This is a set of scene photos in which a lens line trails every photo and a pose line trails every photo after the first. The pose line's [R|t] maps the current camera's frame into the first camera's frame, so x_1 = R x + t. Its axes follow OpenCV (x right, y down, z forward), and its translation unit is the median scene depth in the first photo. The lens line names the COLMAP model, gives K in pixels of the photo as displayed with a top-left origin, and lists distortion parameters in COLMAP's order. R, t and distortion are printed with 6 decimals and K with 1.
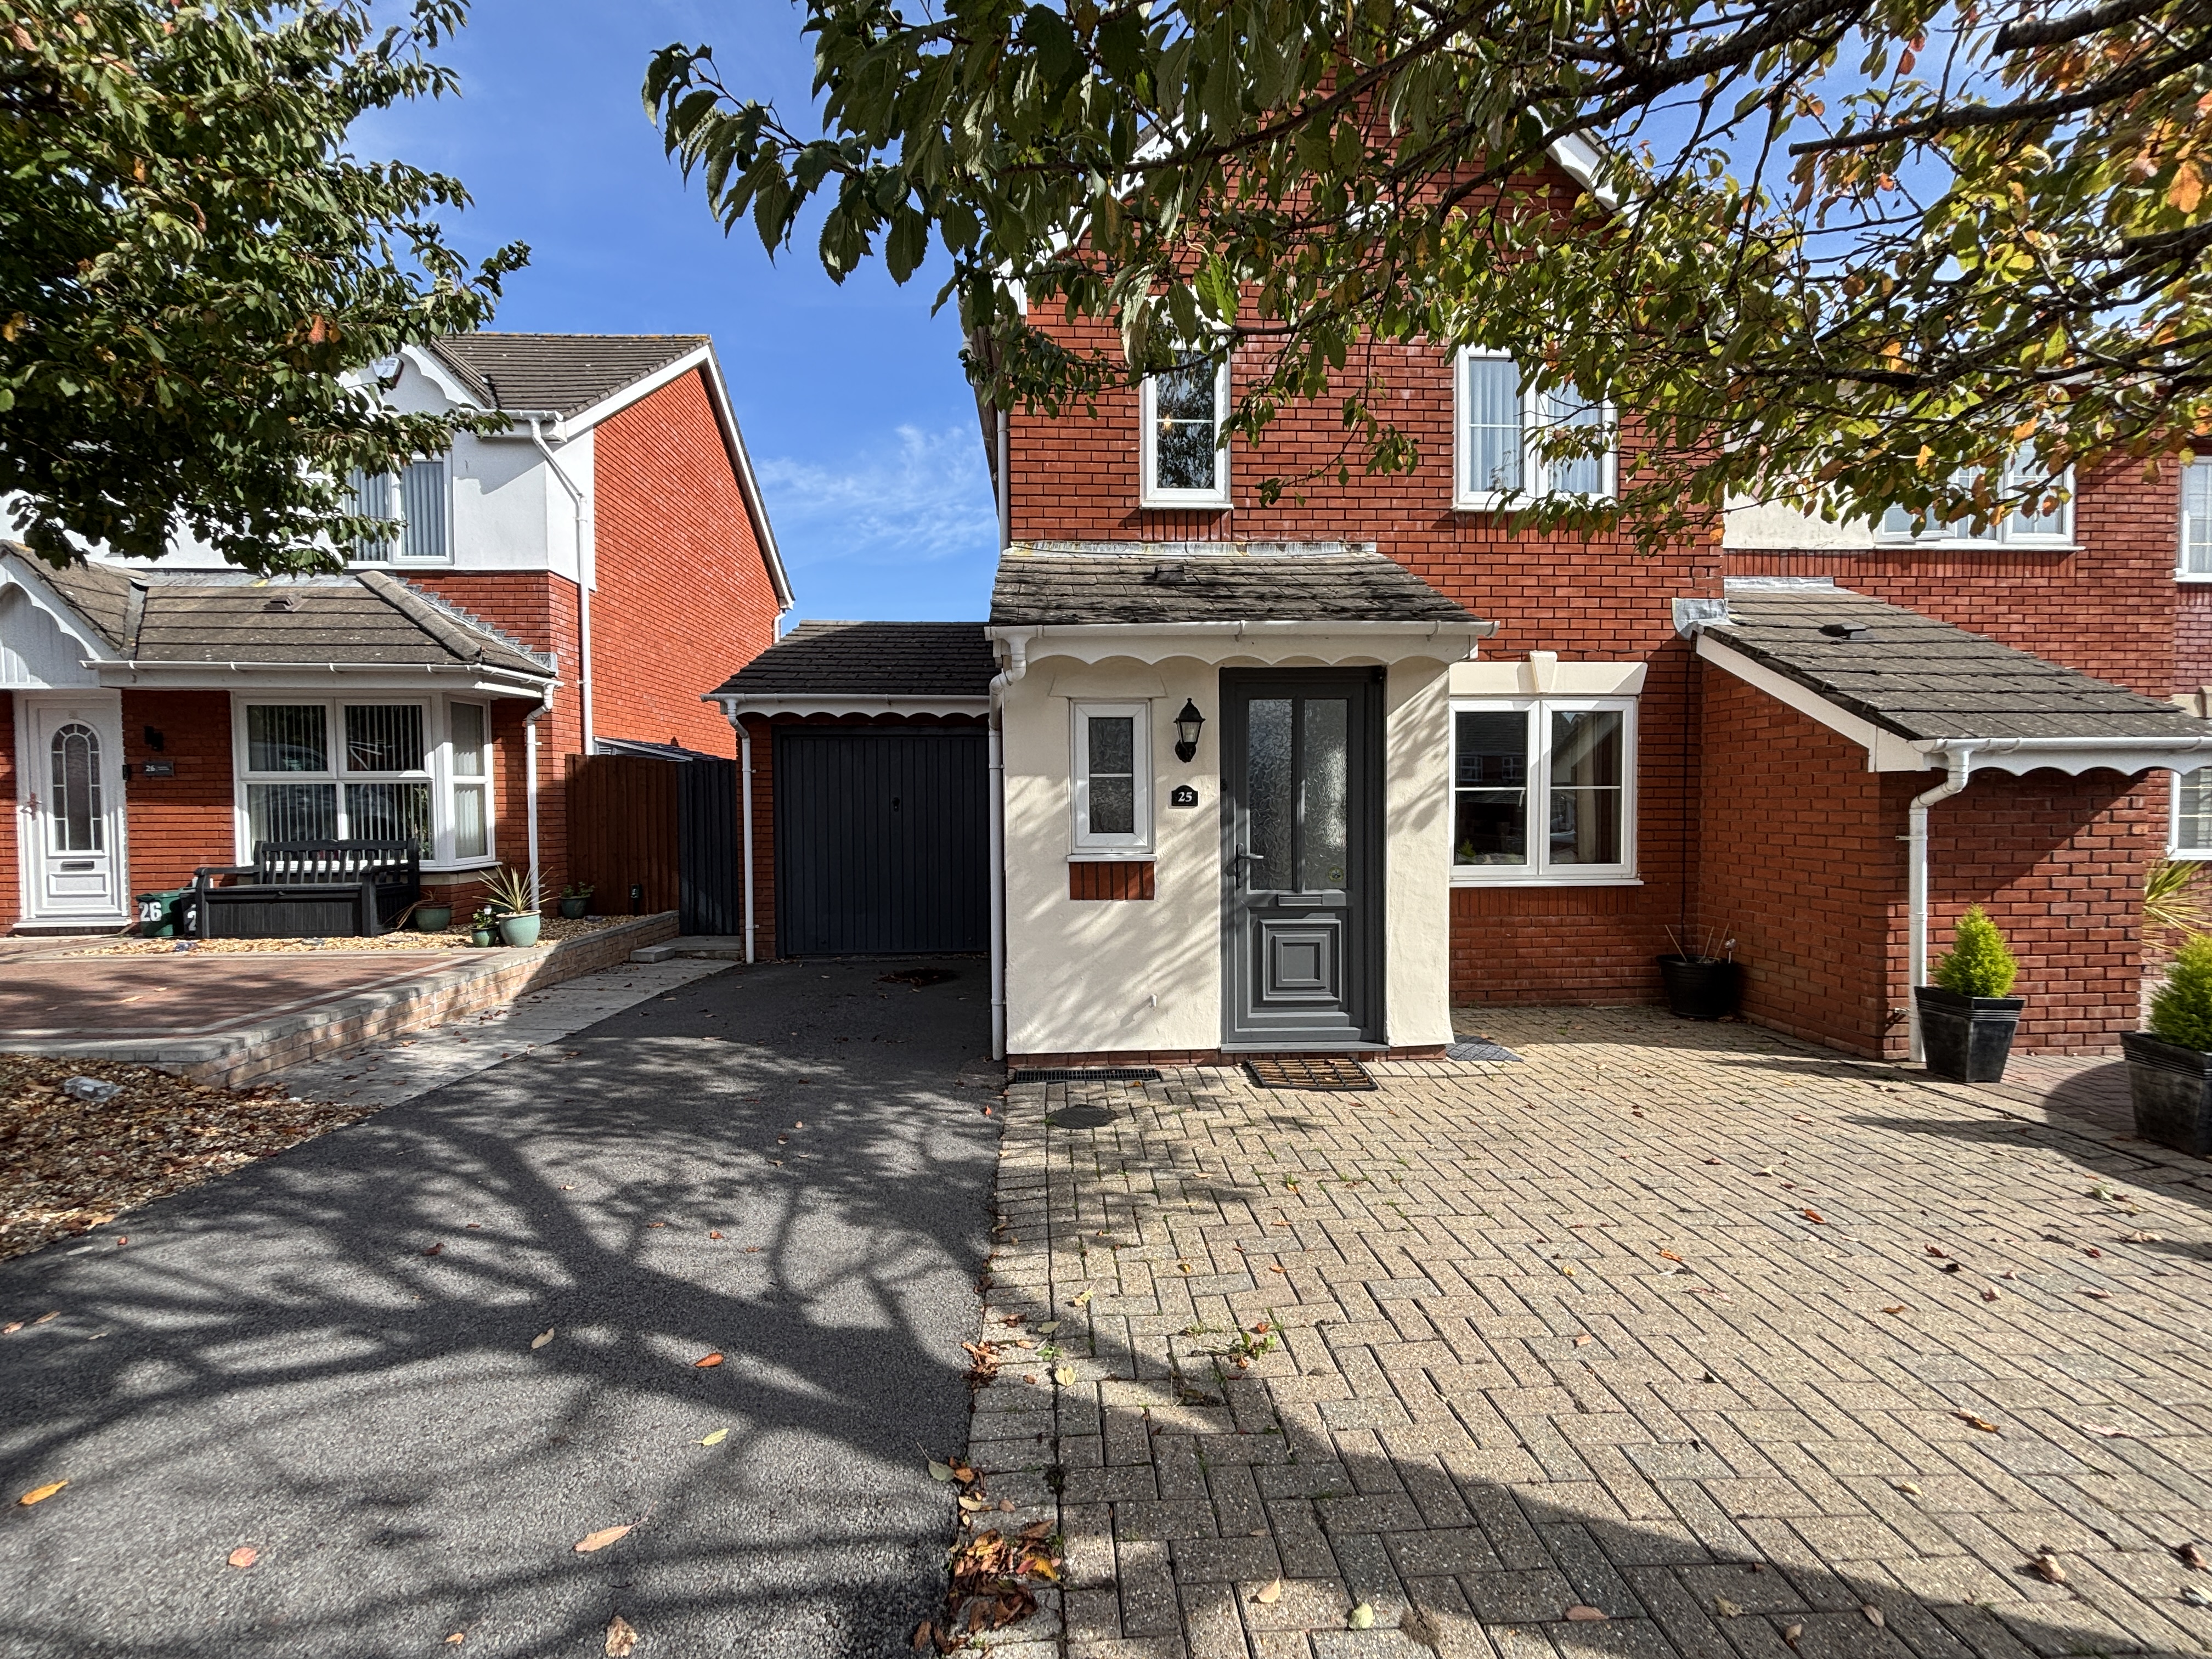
lens RADIAL K [[883.8, 0, 1100.7], [0, 883.8, 829.2], [0, 0, 1]] dist [0.003450, -0.000671]
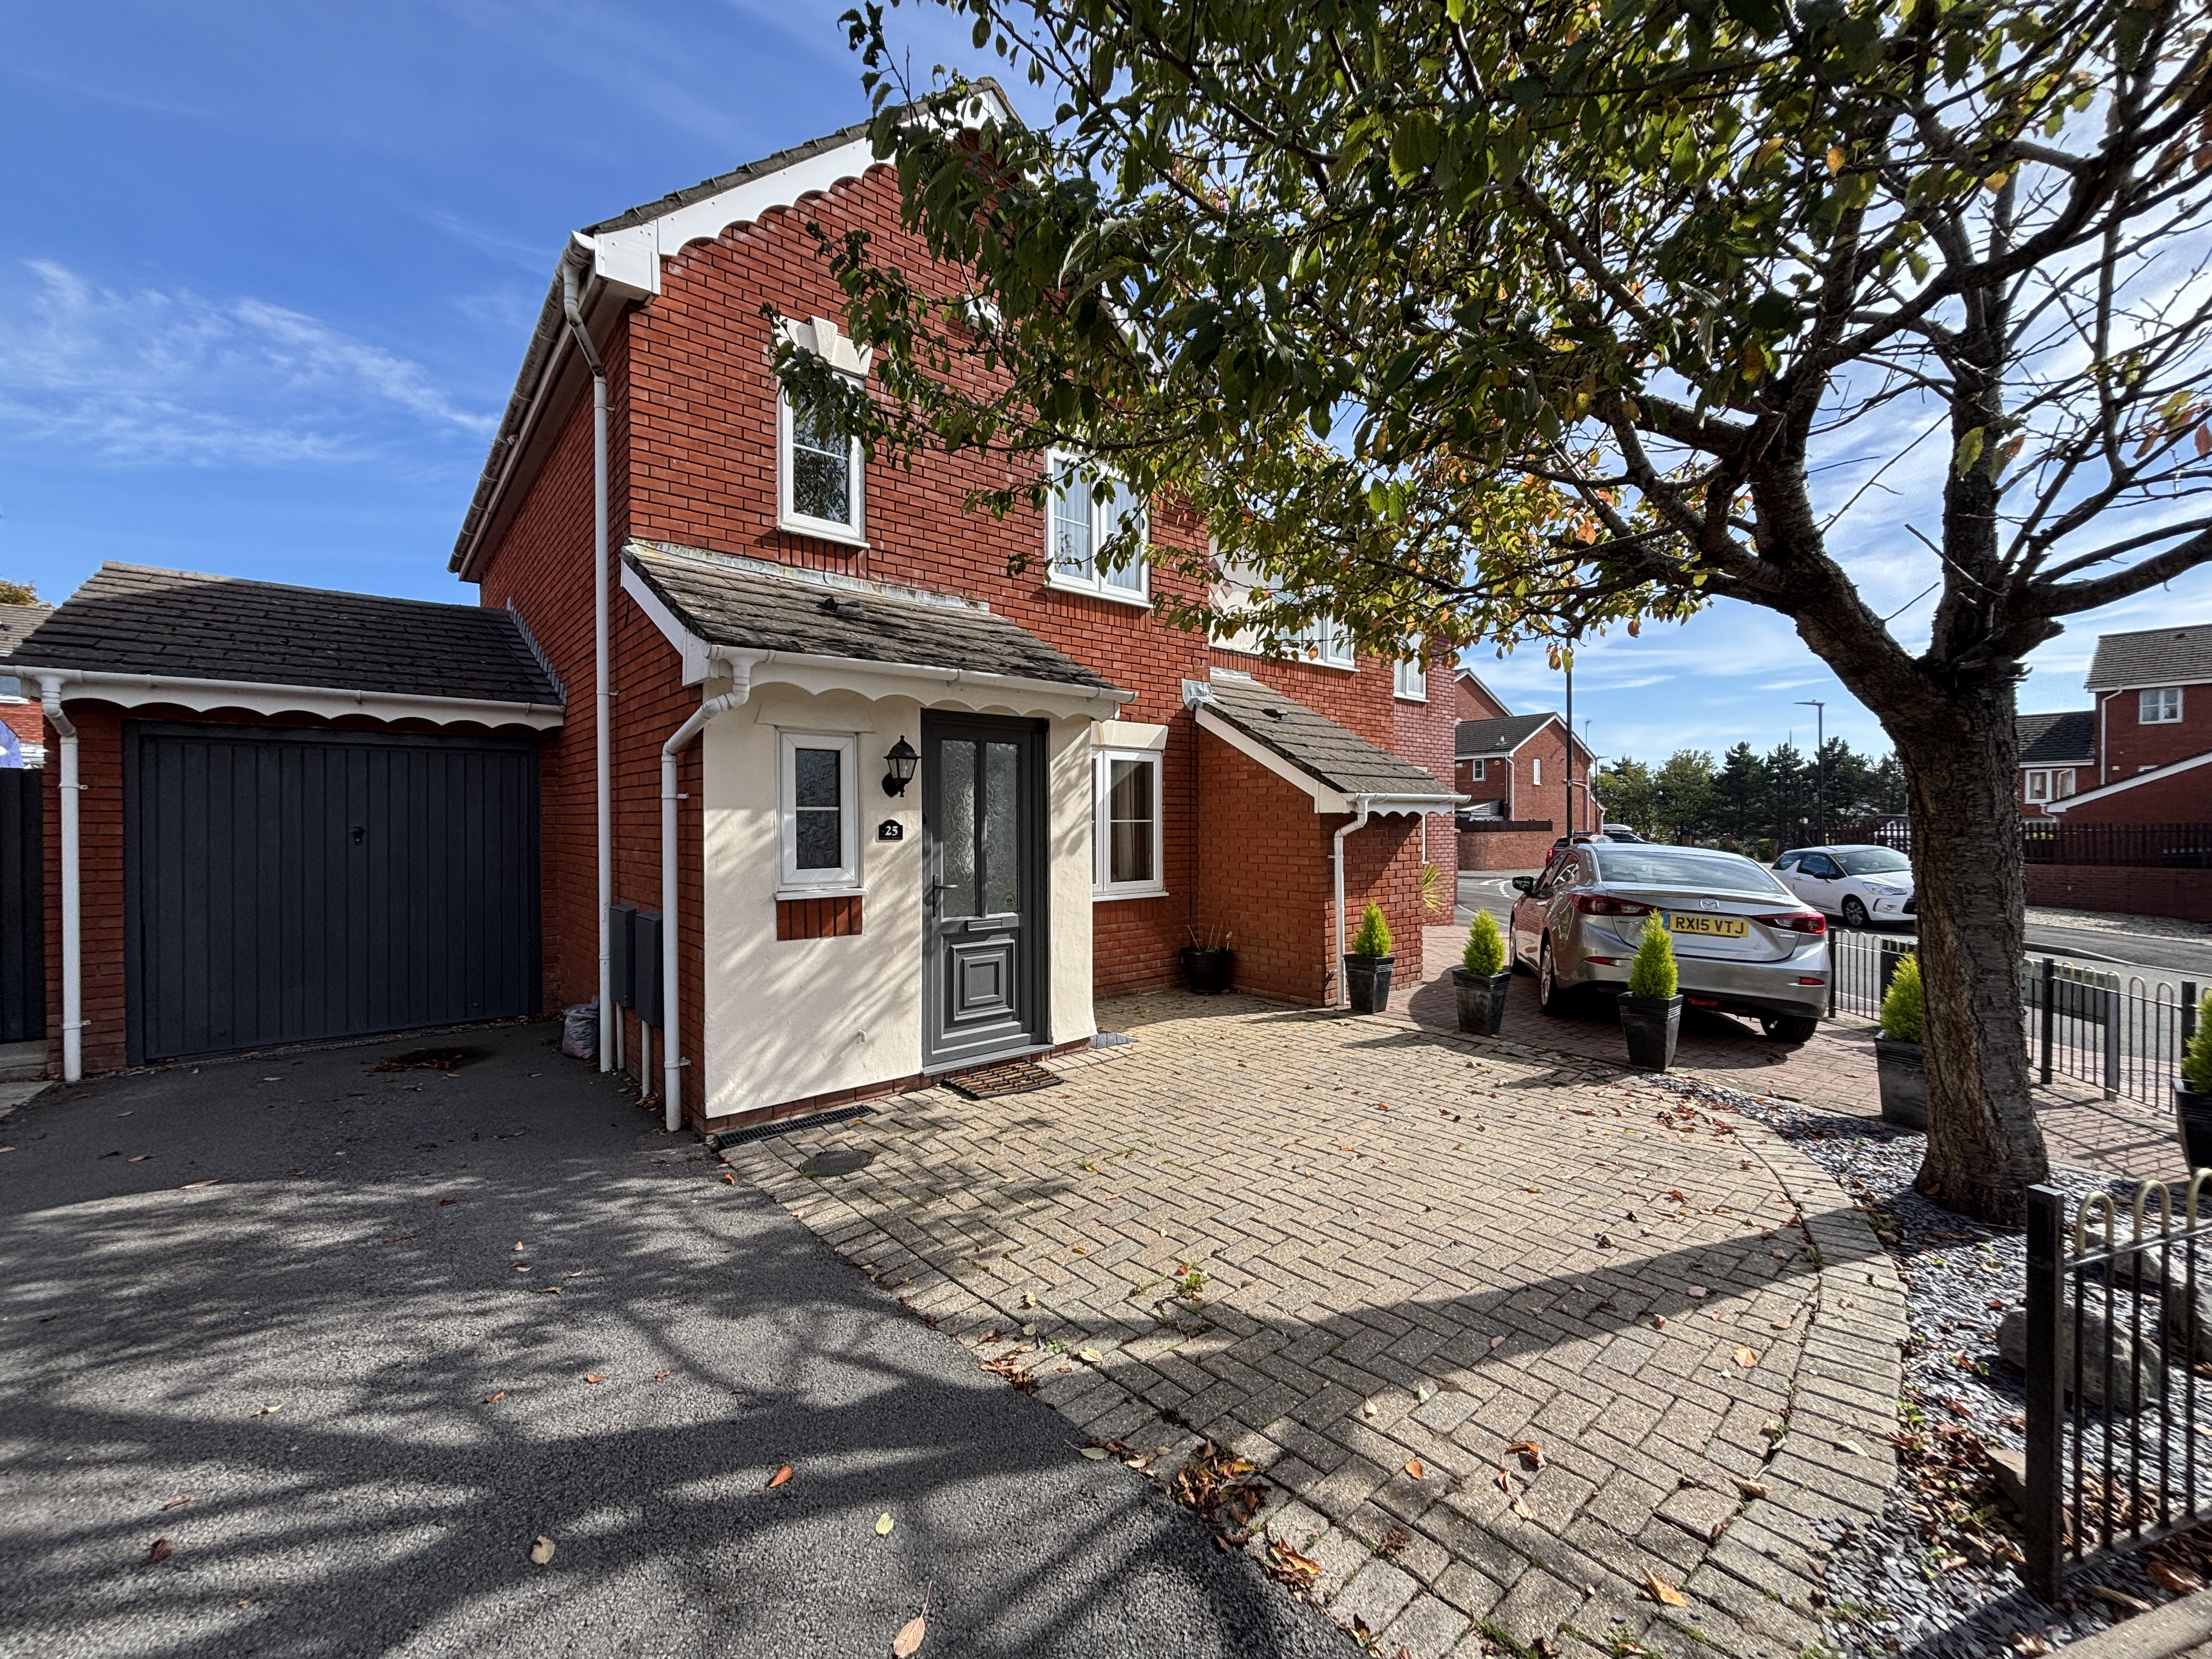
lens RADIAL K [[883.8, 0, 1100.7], [0, 883.8, 829.2], [0, 0, 1]] dist [0.003450, -0.000671]
pose [[0.799652, -0.001030, 0.600463, -0.325699], [0.017619, 0.999608, -0.021749, -0.011959], [-0.600205, 0.027972, 0.799357, 0.035098]]
